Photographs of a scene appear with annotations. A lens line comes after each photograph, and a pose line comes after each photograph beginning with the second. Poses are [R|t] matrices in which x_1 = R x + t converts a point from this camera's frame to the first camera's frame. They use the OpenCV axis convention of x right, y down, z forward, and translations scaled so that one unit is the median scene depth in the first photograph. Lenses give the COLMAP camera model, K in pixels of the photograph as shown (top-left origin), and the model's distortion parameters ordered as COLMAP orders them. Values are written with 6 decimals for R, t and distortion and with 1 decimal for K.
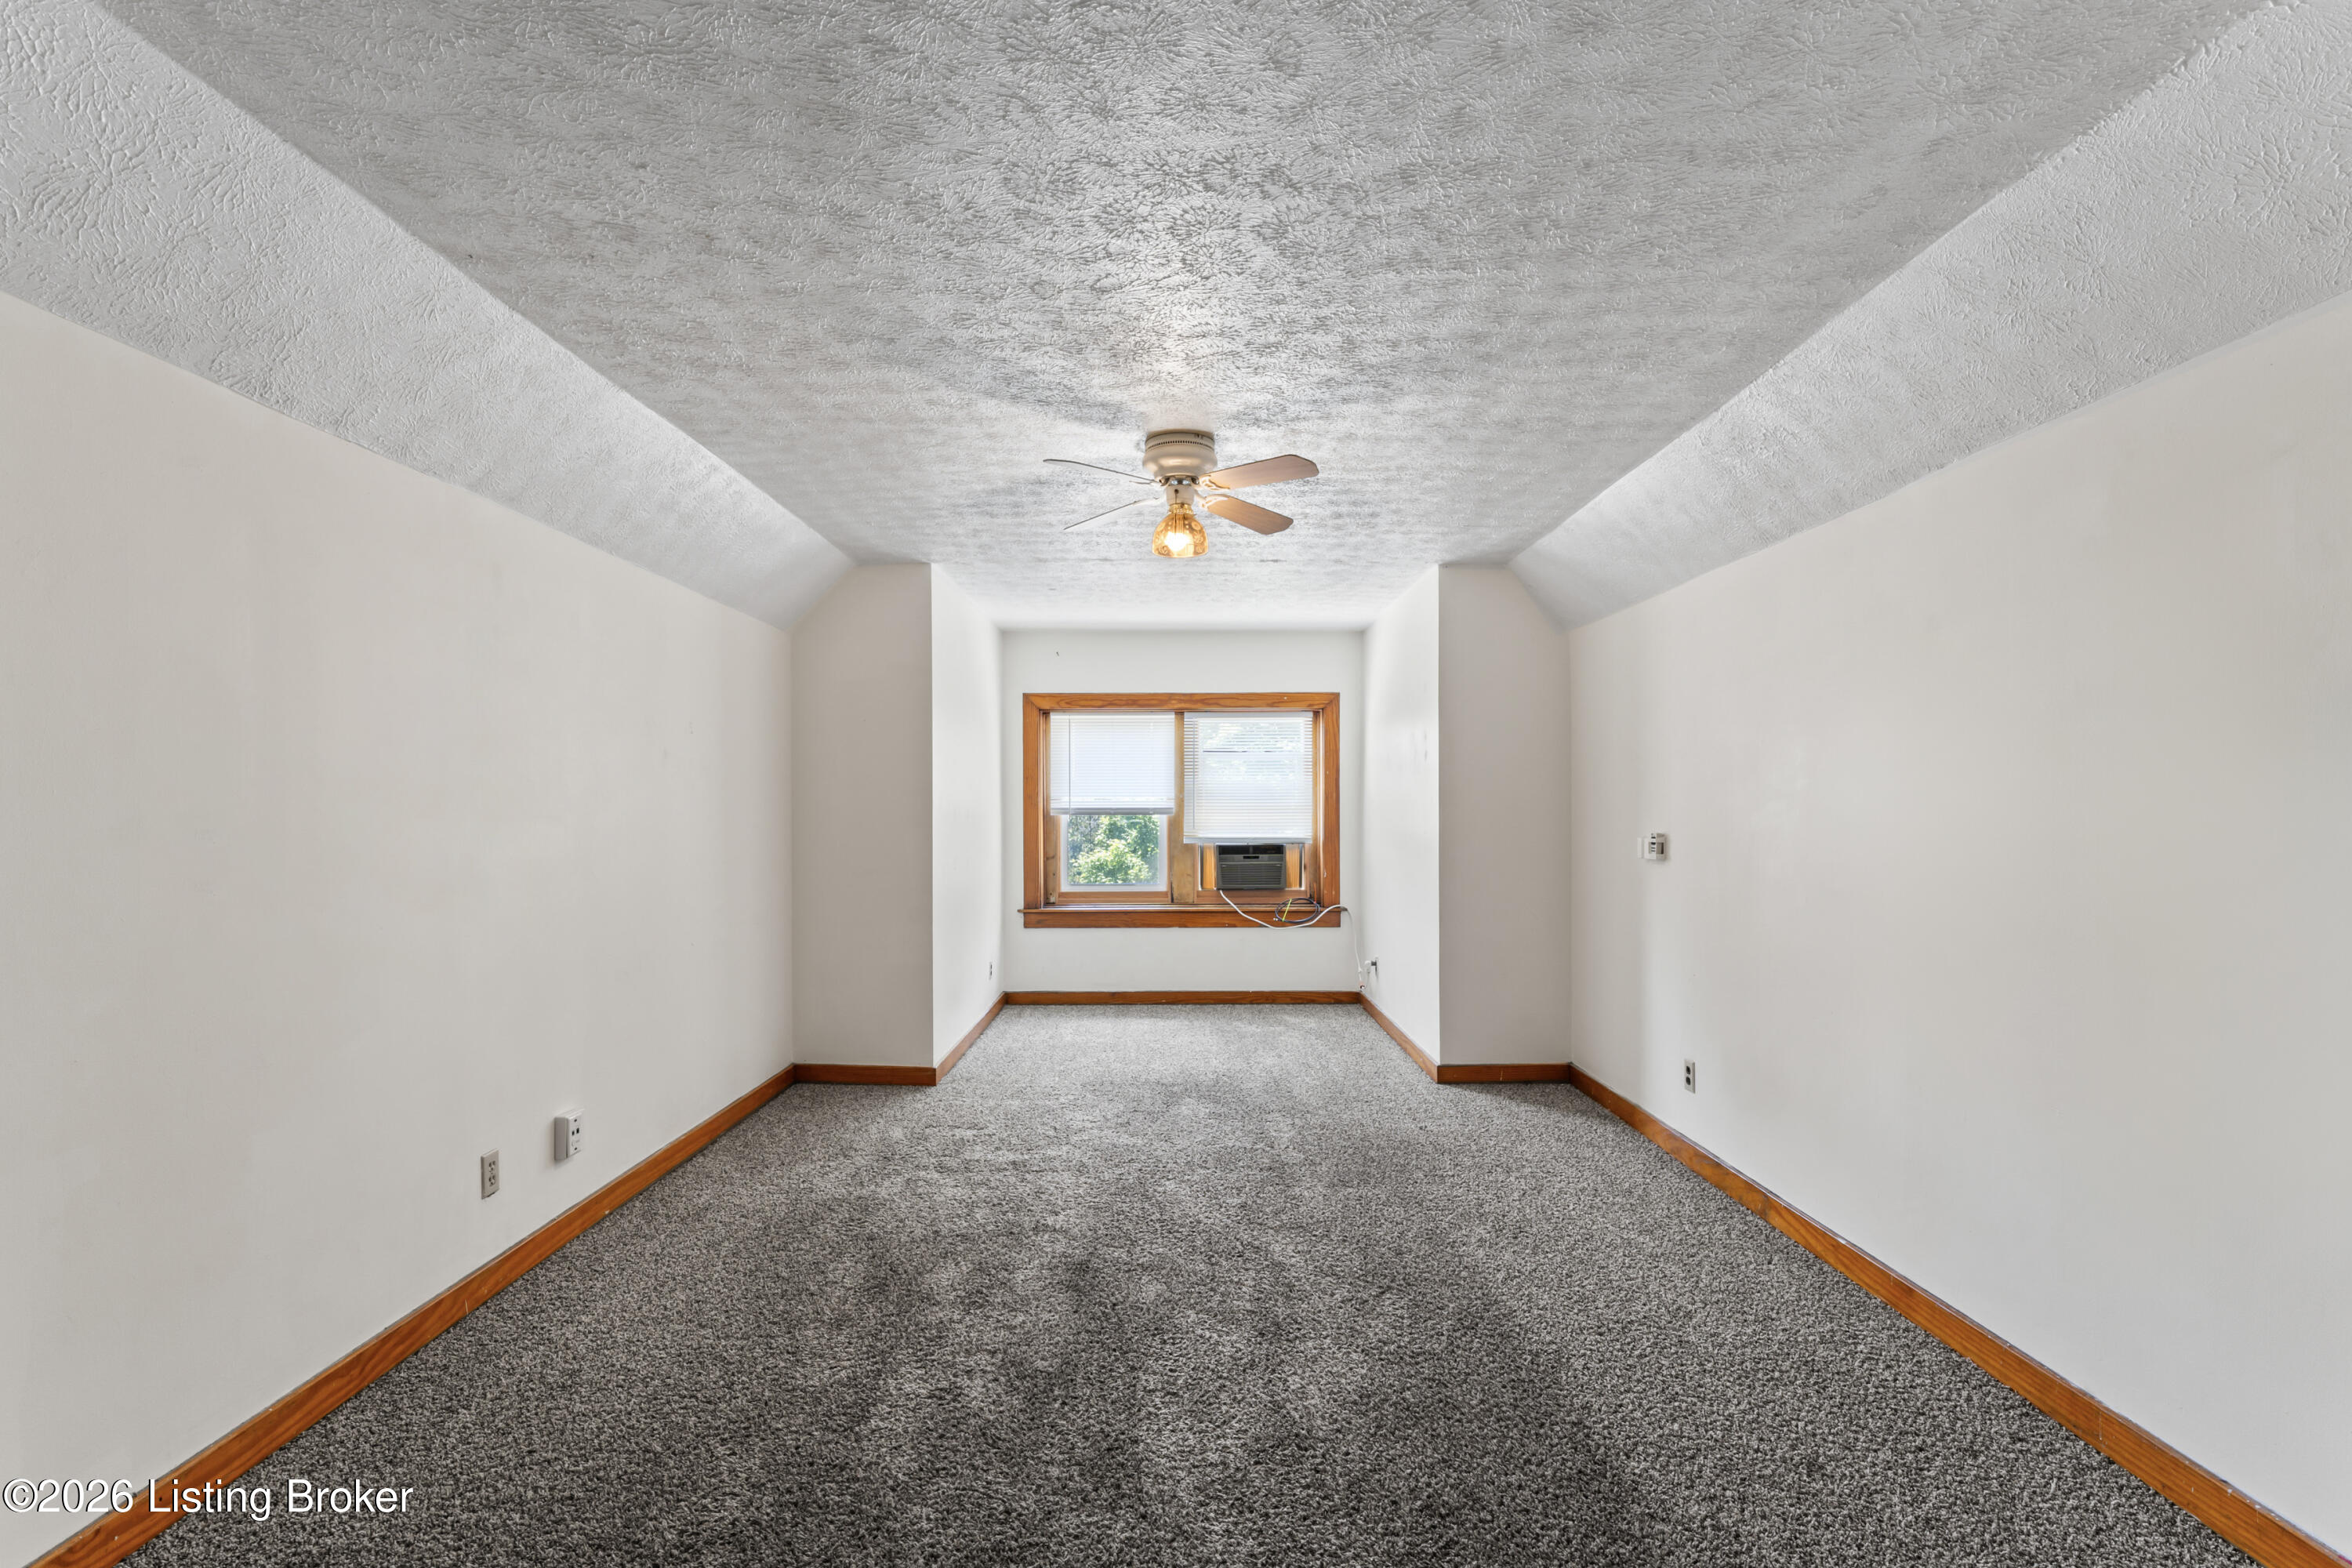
lens RADIAL K [[1079.7, 0, 1186.9], [0, 1079.7, 824.2], [0, 0, 1]] dist [-0.002457, 0.000727]
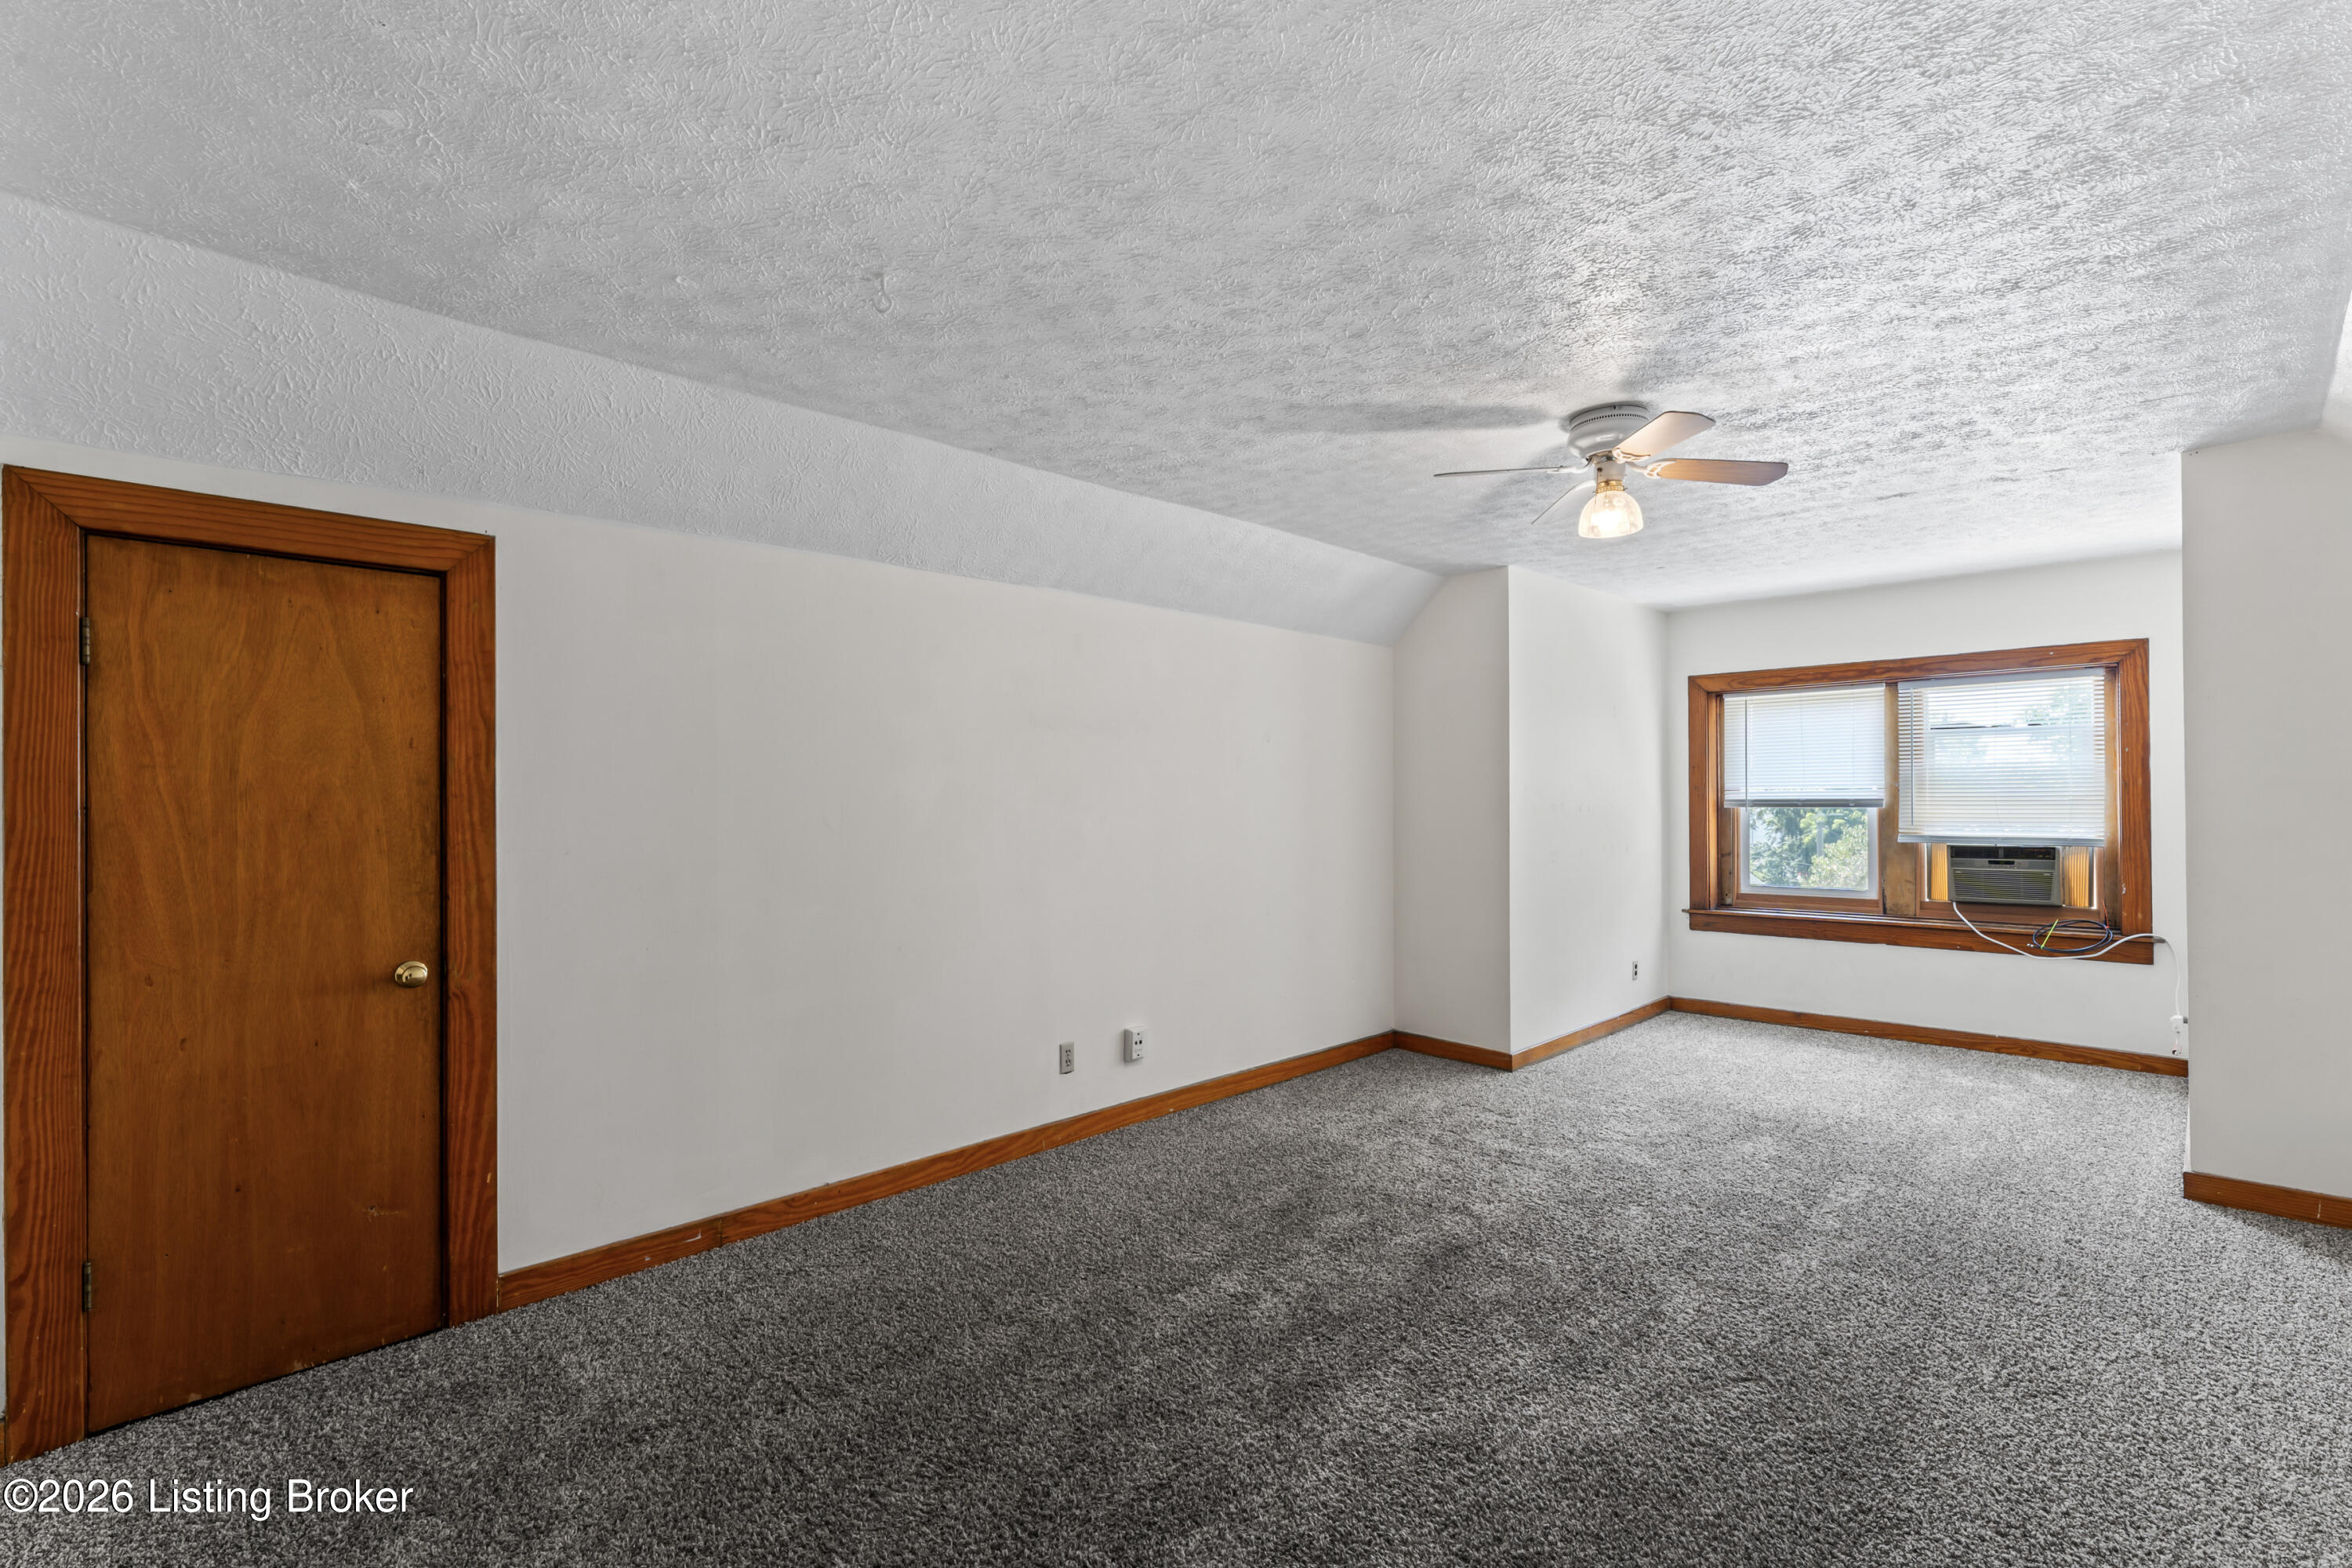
lens RADIAL K [[1079.7, 0, 1177.3], [0, 1079.7, 787.7], [0, 0, 1]] dist [-0.002457, 0.000727]
pose [[0.701301, -0.011102, -0.712778, 0.320092], [-0.006341, 0.999742, -0.021810, -0.003848], [0.712837, 0.019815, 0.701050, 0.057744]]
